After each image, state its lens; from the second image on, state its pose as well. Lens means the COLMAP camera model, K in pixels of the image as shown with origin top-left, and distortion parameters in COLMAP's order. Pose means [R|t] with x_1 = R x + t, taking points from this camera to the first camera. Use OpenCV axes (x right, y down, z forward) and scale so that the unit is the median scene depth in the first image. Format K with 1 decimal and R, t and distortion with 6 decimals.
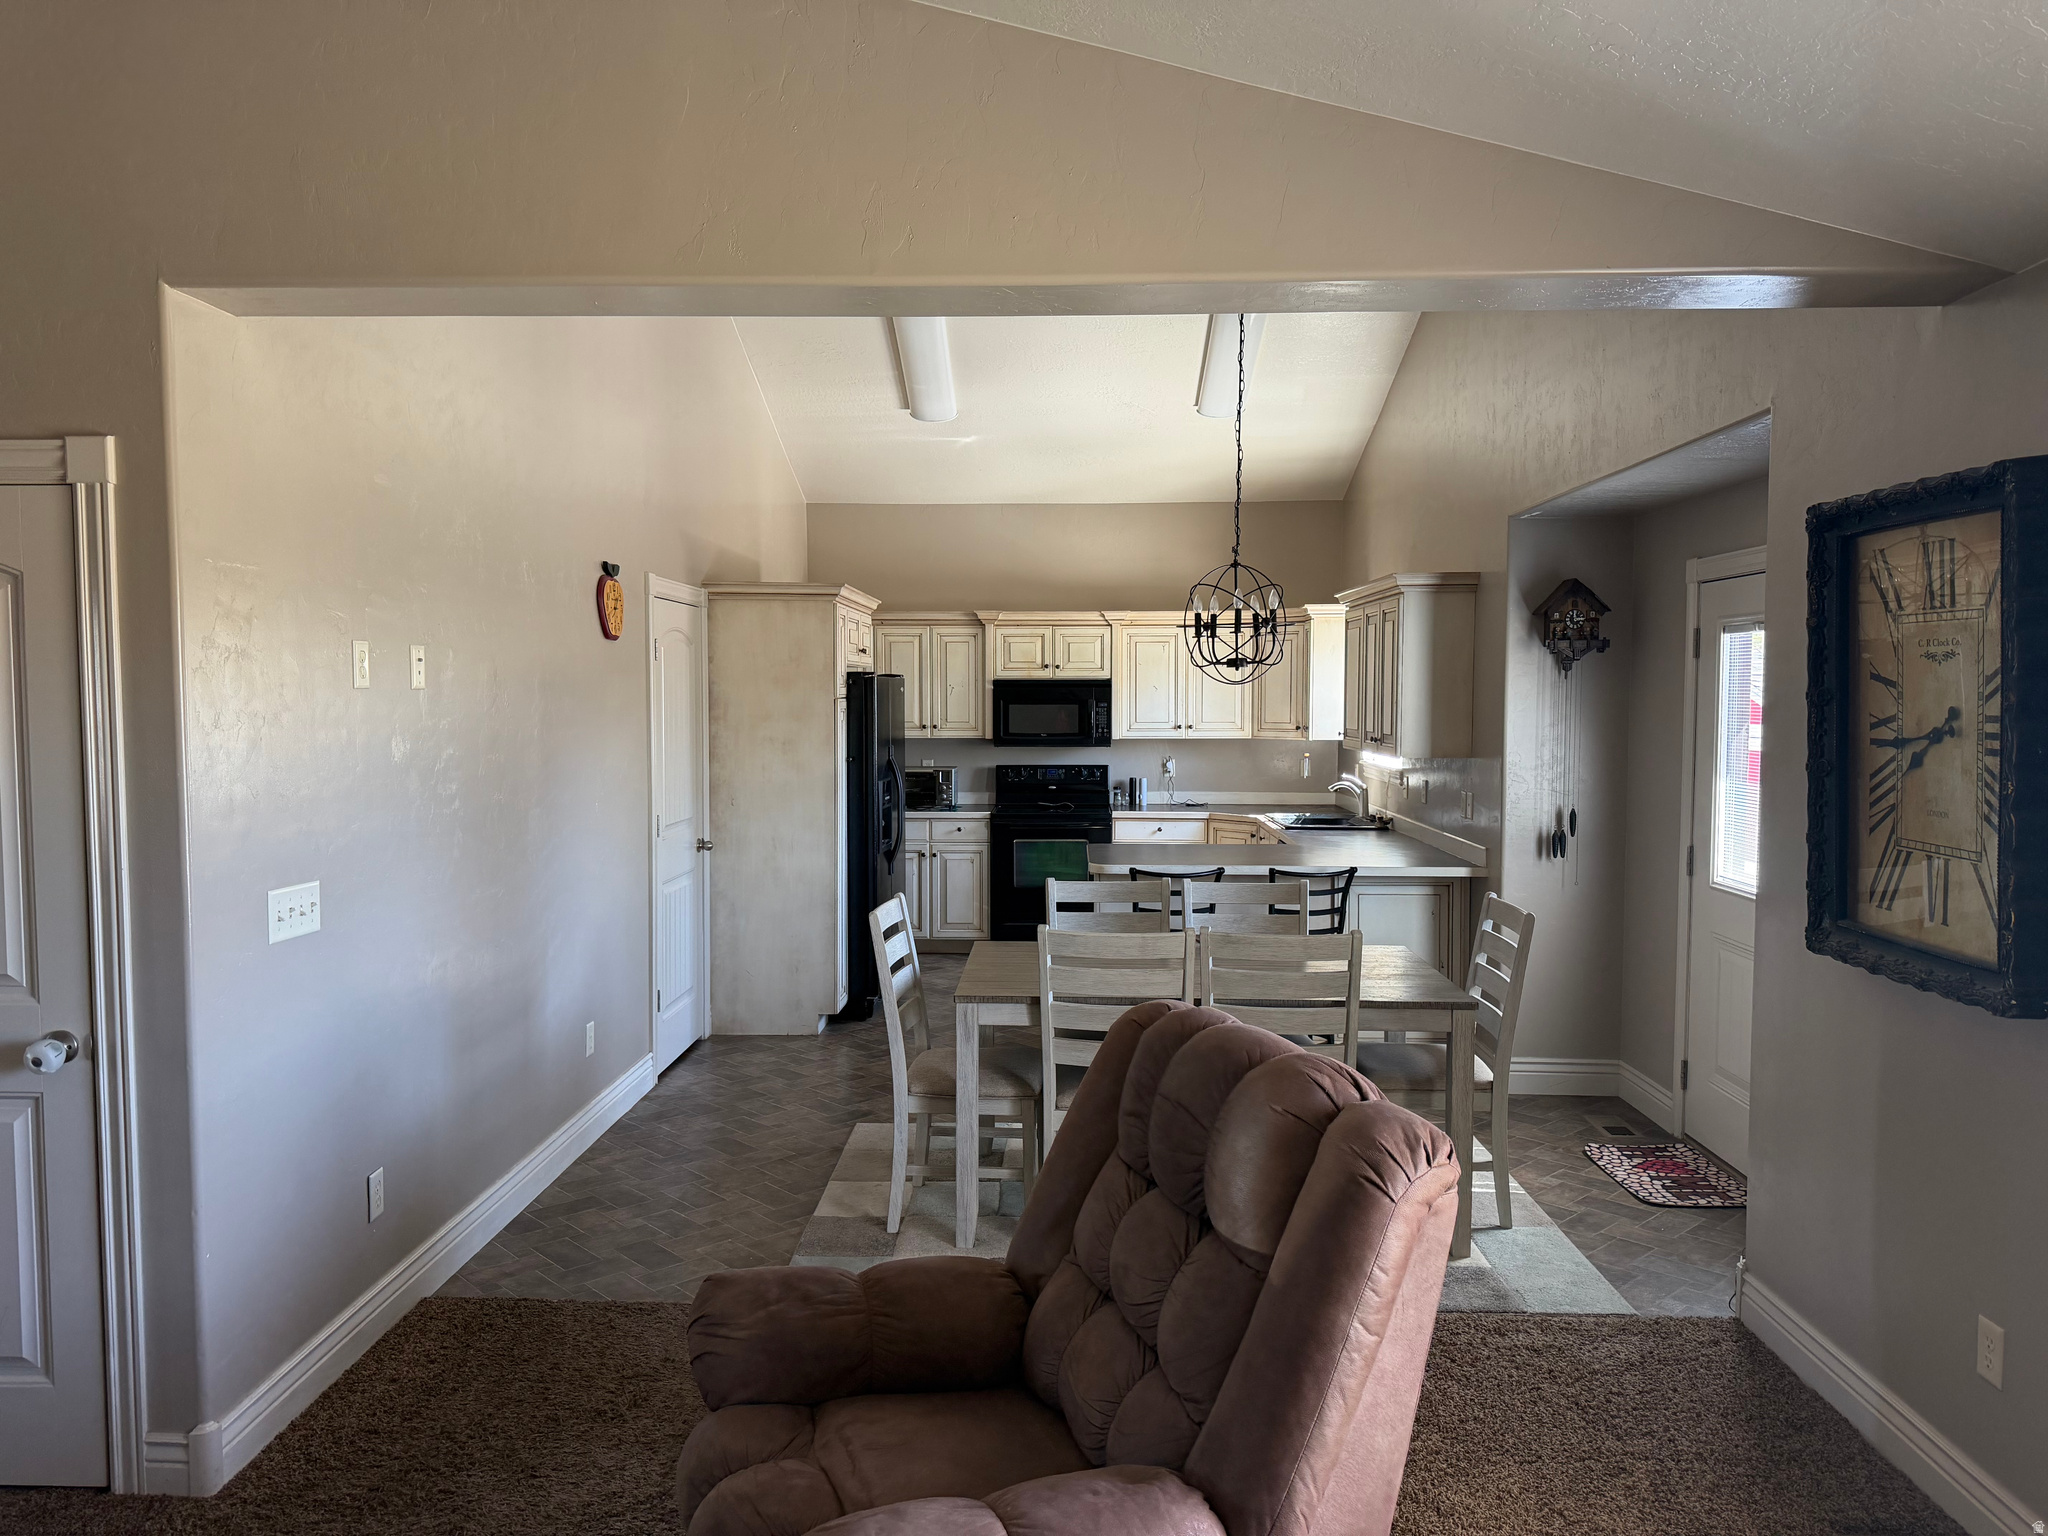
lens RADIAL K [[1419.6, 0, 1004.7], [0, 1419.6, 759.6], [0, 0, 1]] dist [0.063129, -0.066815]
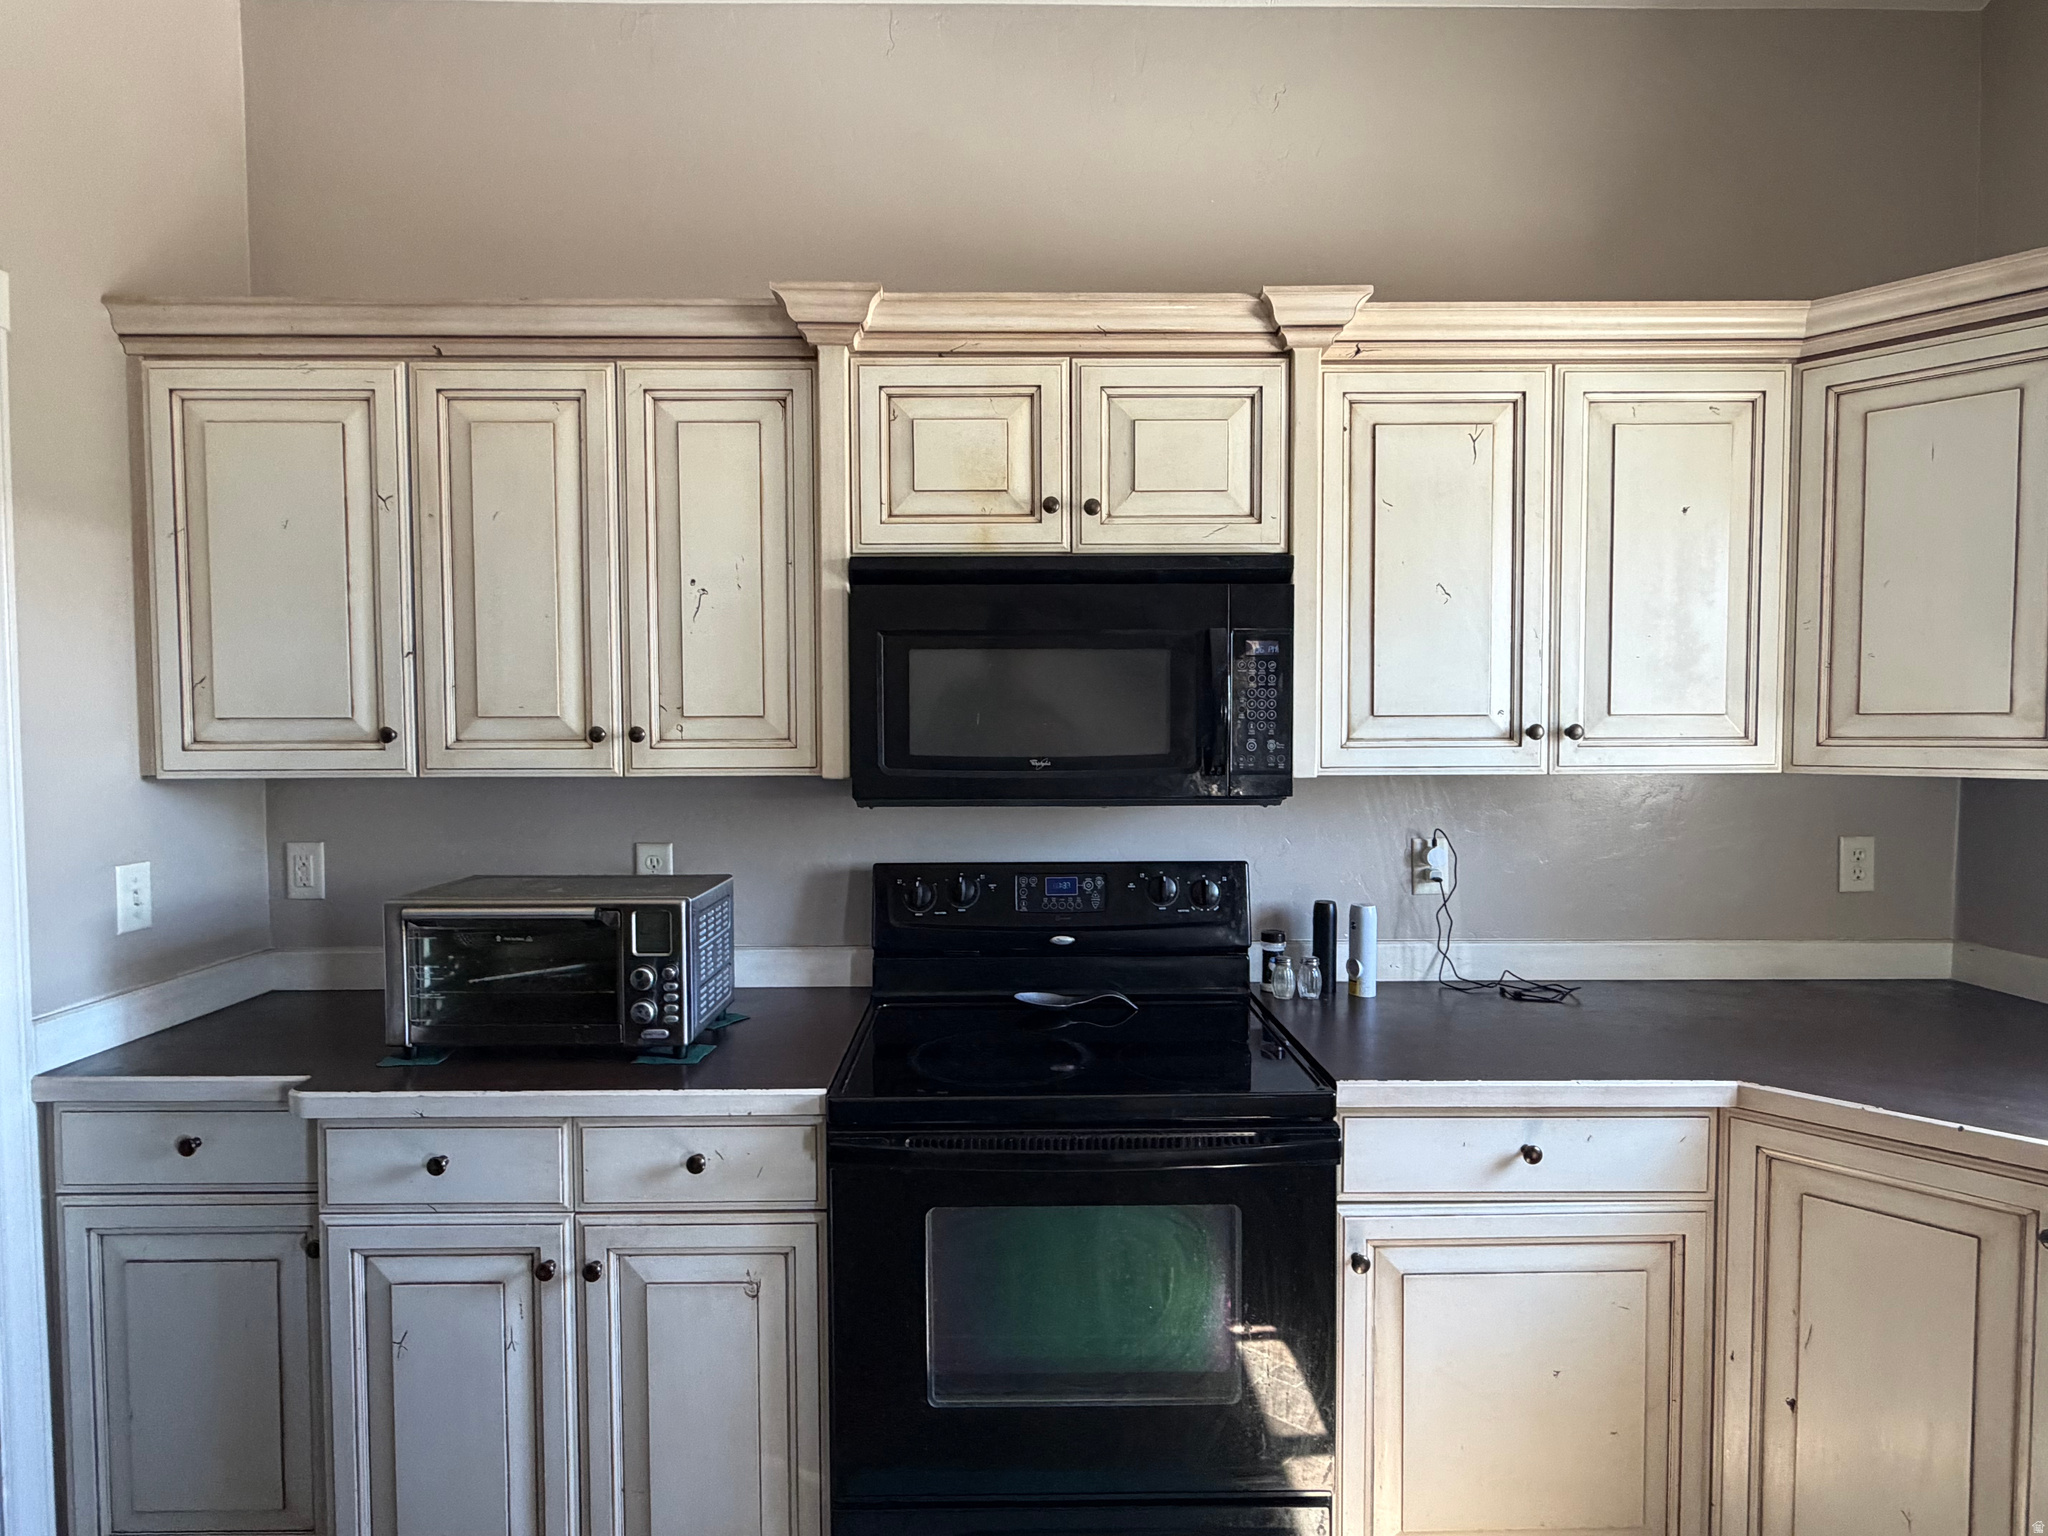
lens RADIAL K [[1066.2, 0, 1014.8], [0, 1066.2, 752.3], [0, 0, 1]] dist [-0.023350, 0.004029]
pose [[0.998318, -0.003845, 0.057845, 0.014527], [0.004928, 0.999815, -0.018579, -0.020392], [-0.057763, 0.018833, 0.998153, 1.039284]]
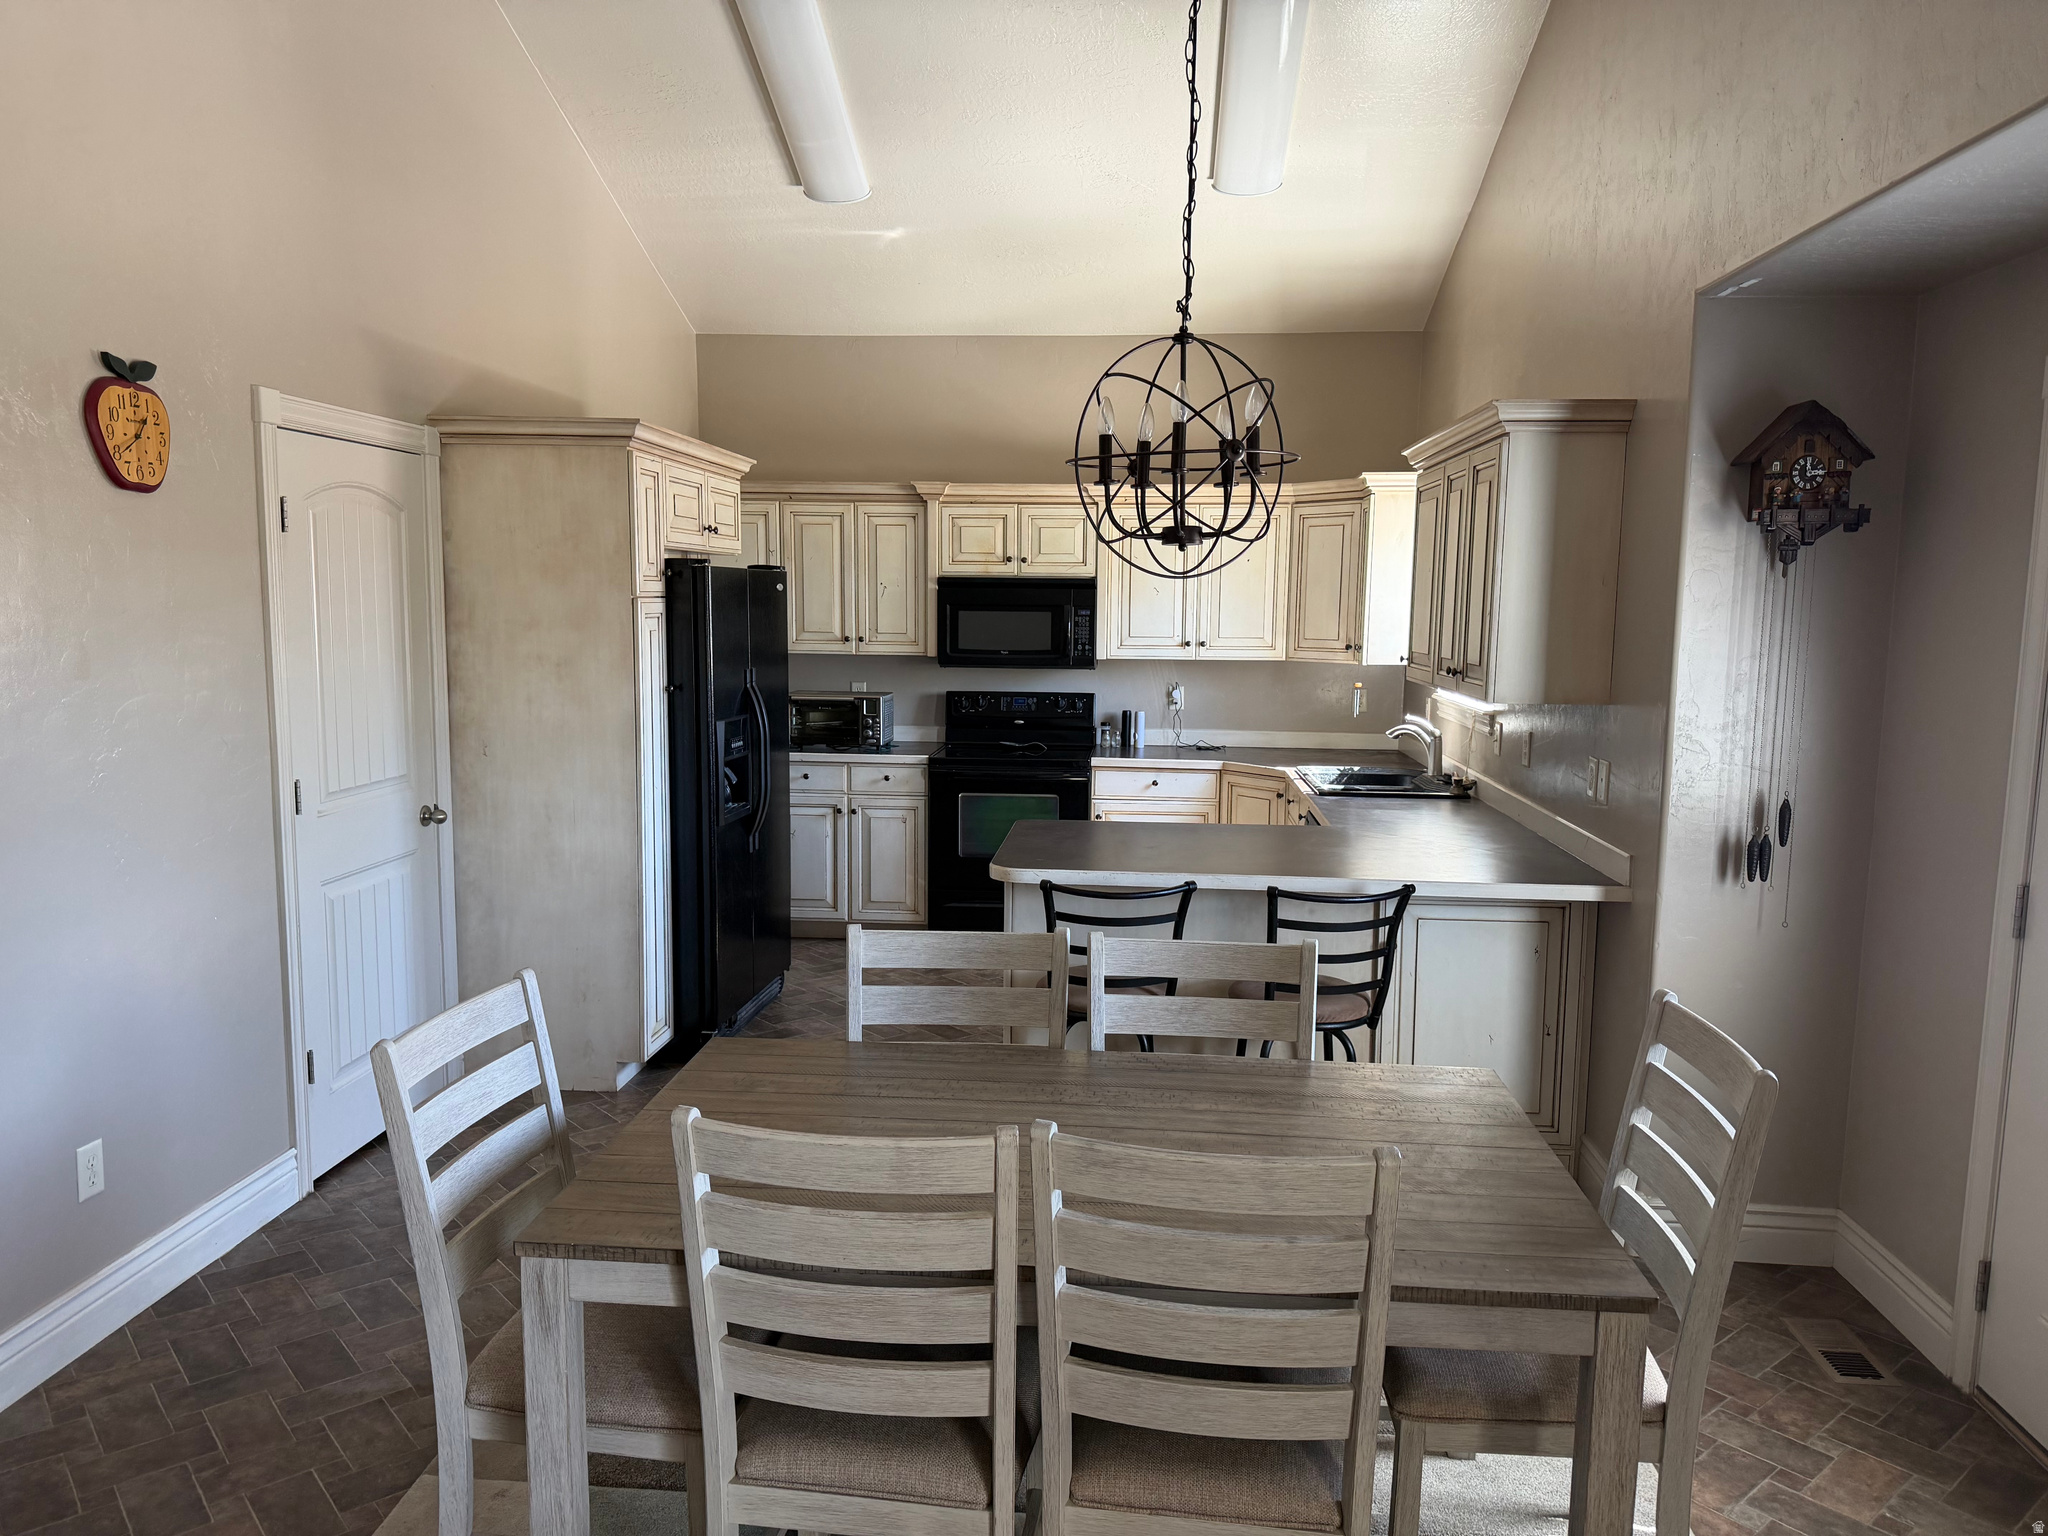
lens RADIAL K [[1419.6, 0, 1020.9], [0, 1419.6, 770.7], [0, 0, 1]] dist [0.063129, -0.066815]
pose [[0.999013, 0.016311, -0.041307, 0.087908], [-0.013206, 0.997143, 0.074367, -0.014198], [0.042402, -0.073748, 0.996375, 0.329601]]
